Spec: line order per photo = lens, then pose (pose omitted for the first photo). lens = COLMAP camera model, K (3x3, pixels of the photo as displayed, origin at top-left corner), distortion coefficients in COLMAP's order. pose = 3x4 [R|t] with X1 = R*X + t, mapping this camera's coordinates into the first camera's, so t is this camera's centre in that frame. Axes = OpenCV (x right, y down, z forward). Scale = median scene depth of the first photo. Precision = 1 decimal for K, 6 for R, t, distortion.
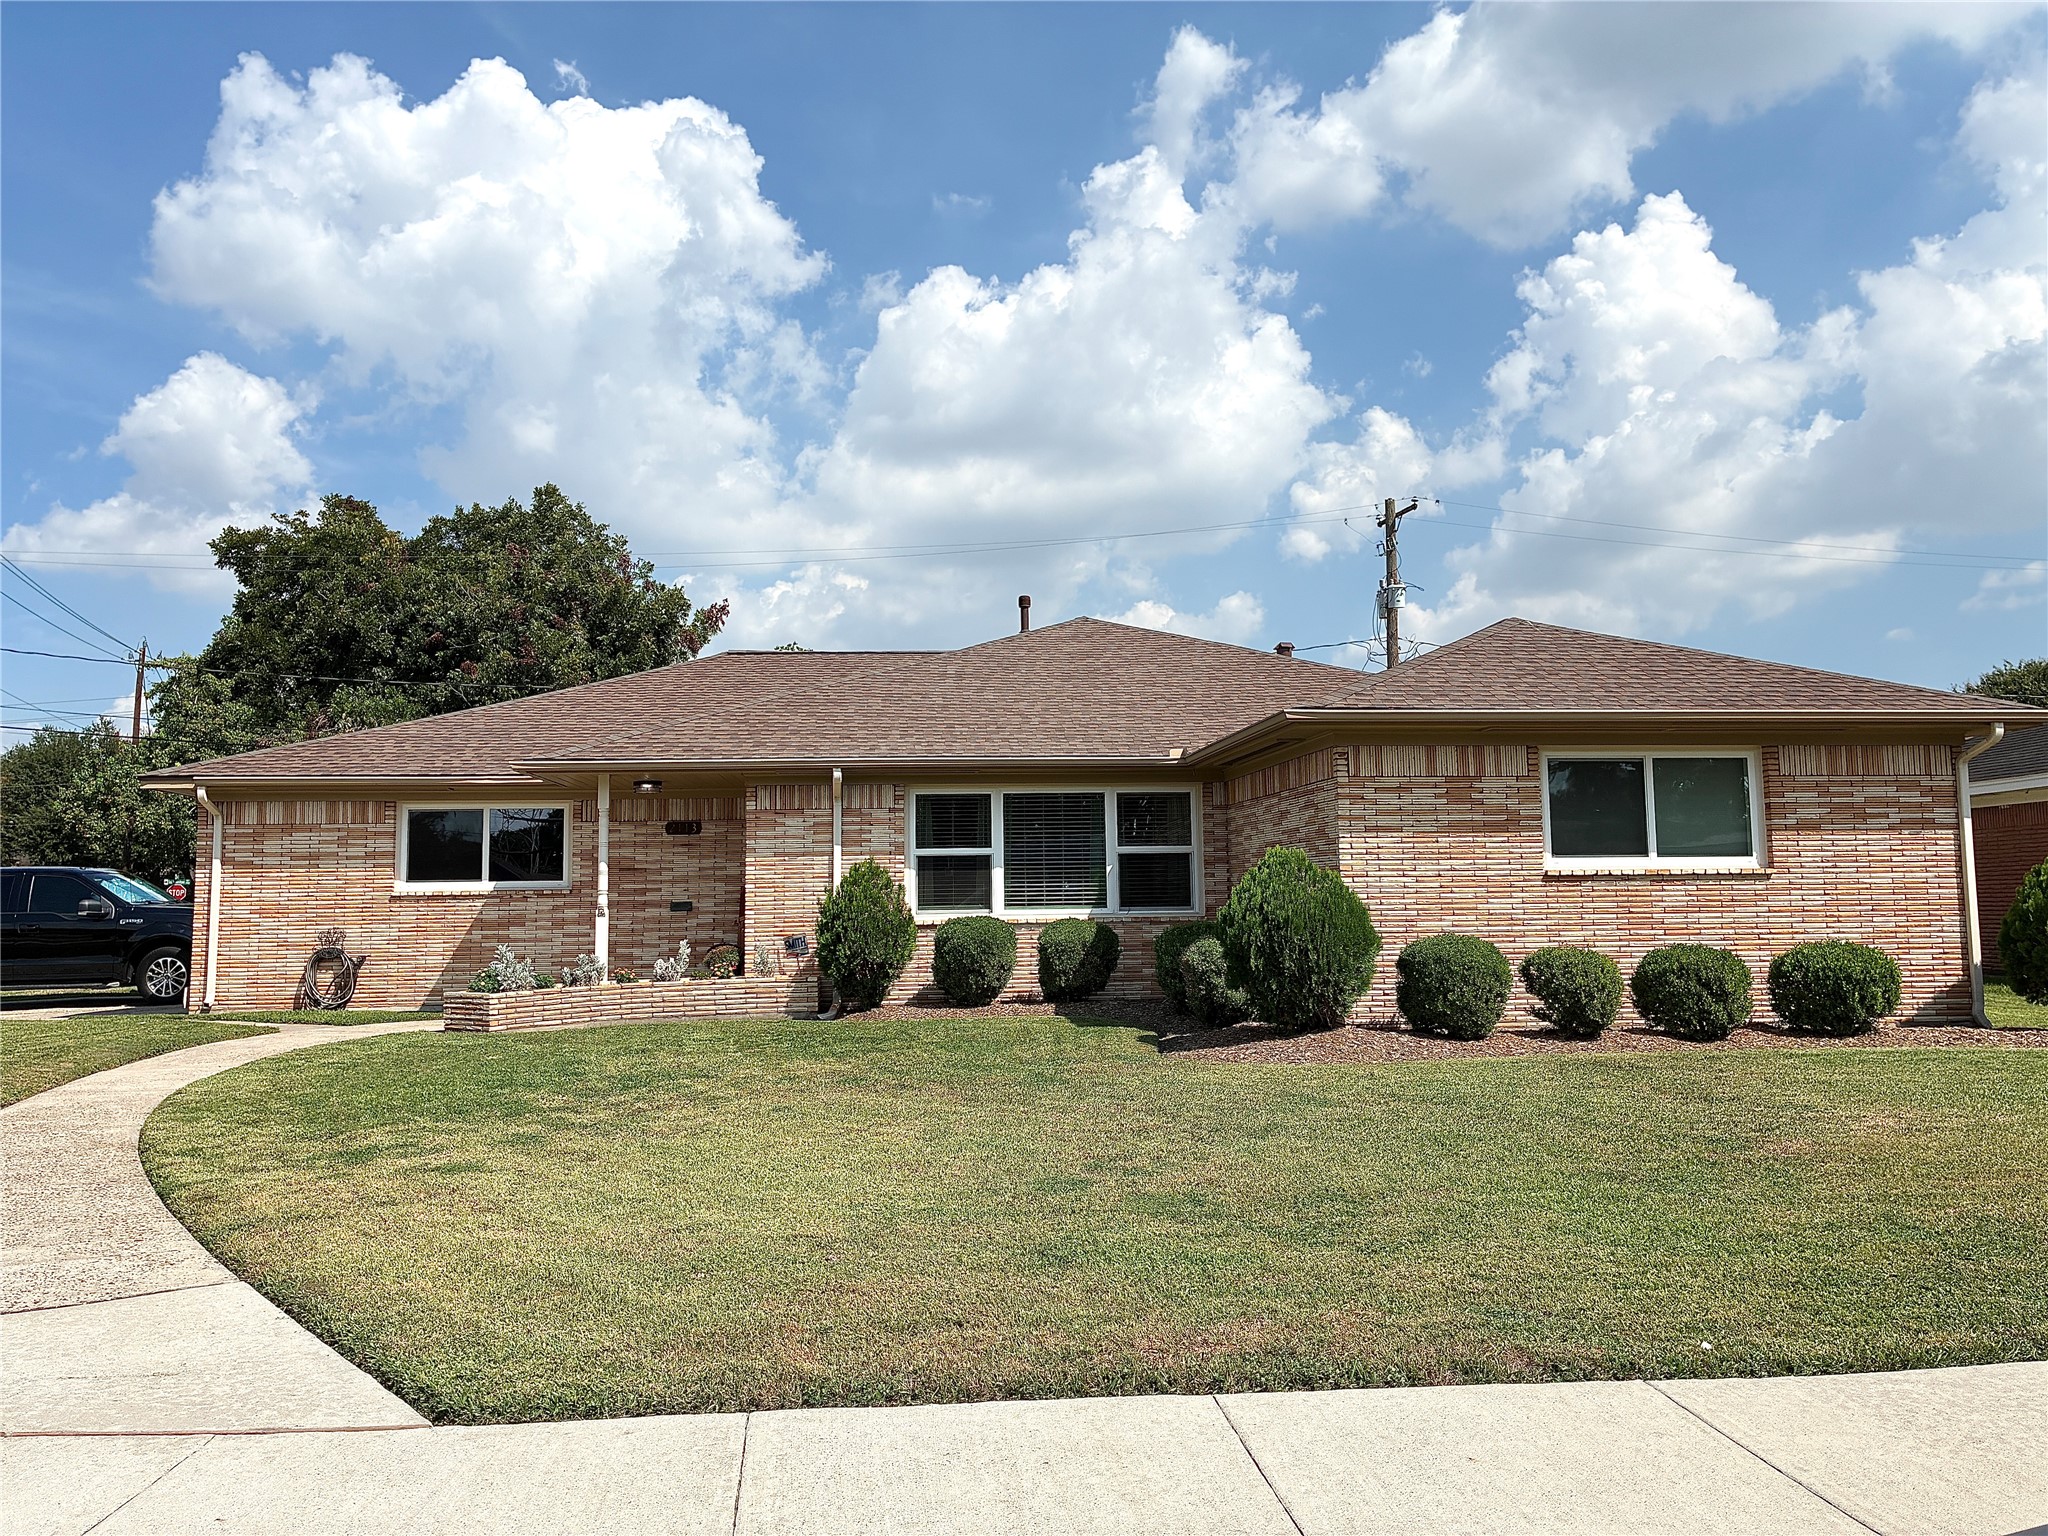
lens RADIAL K [[1553.6, 0, 1015.3], [0, 1553.6, 775.6], [0, 0, 1]] dist [0.053103, -0.039169]
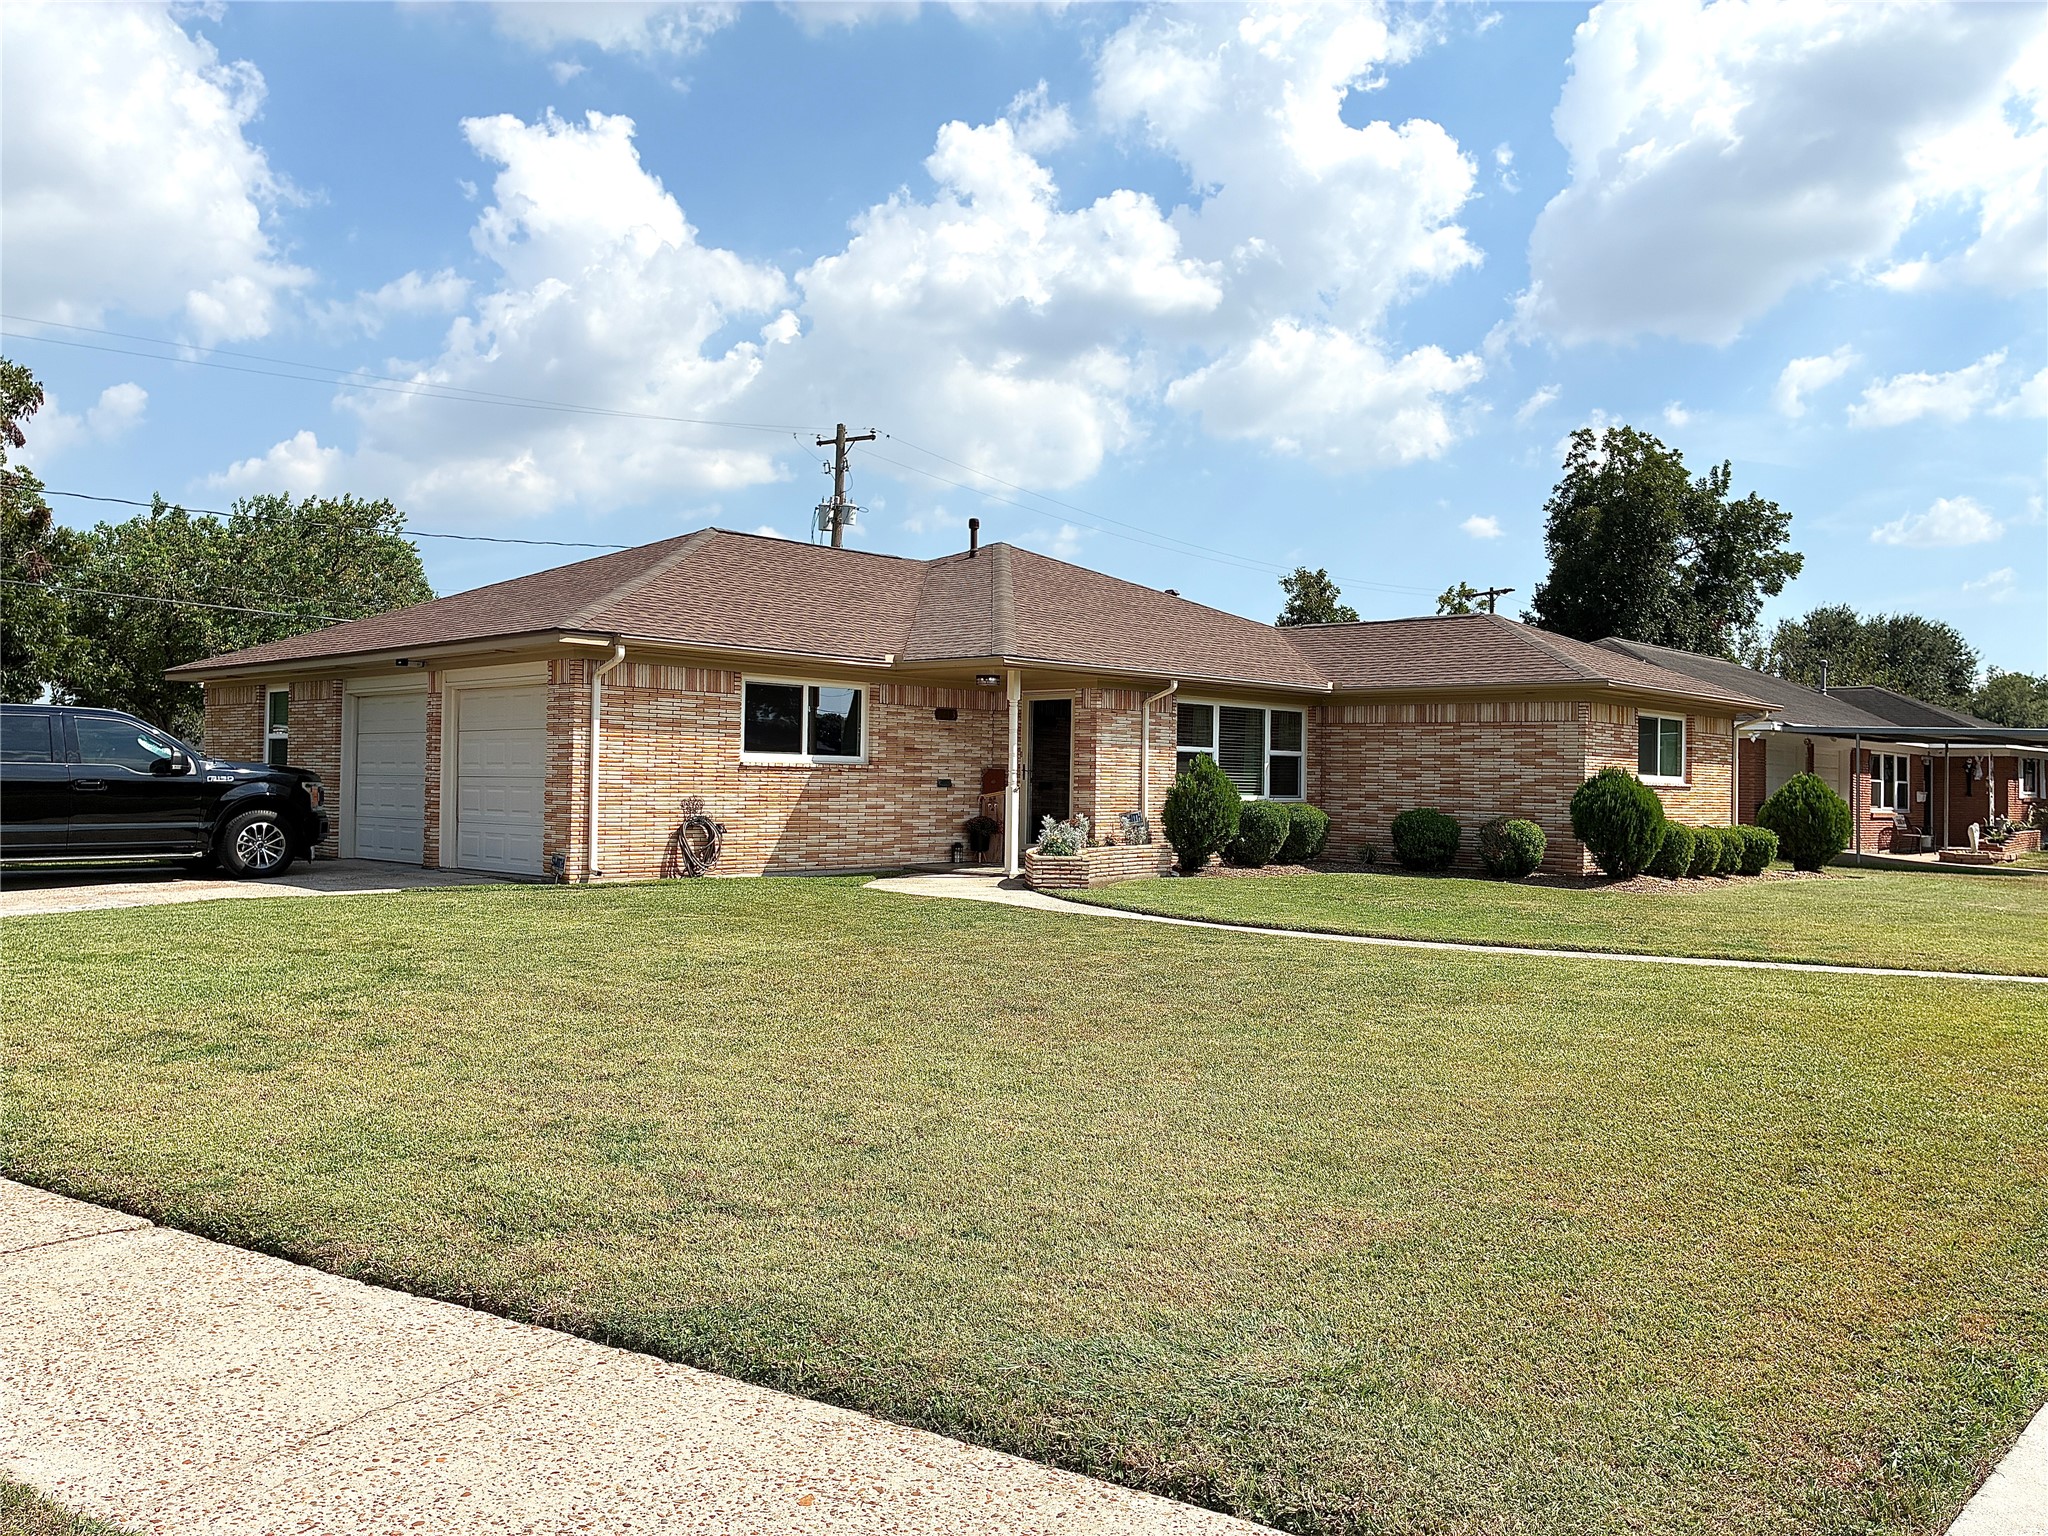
lens RADIAL K [[1553.6, 0, 1038.2], [0, 1553.6, 767.3], [0, 0, 1]] dist [0.053103, -0.039169]
pose [[0.743873, 0.033114, 0.667500, -0.980063], [-0.083641, 0.995532, 0.043823, 0.018401], [-0.663066, -0.088429, 0.743319, 0.128058]]
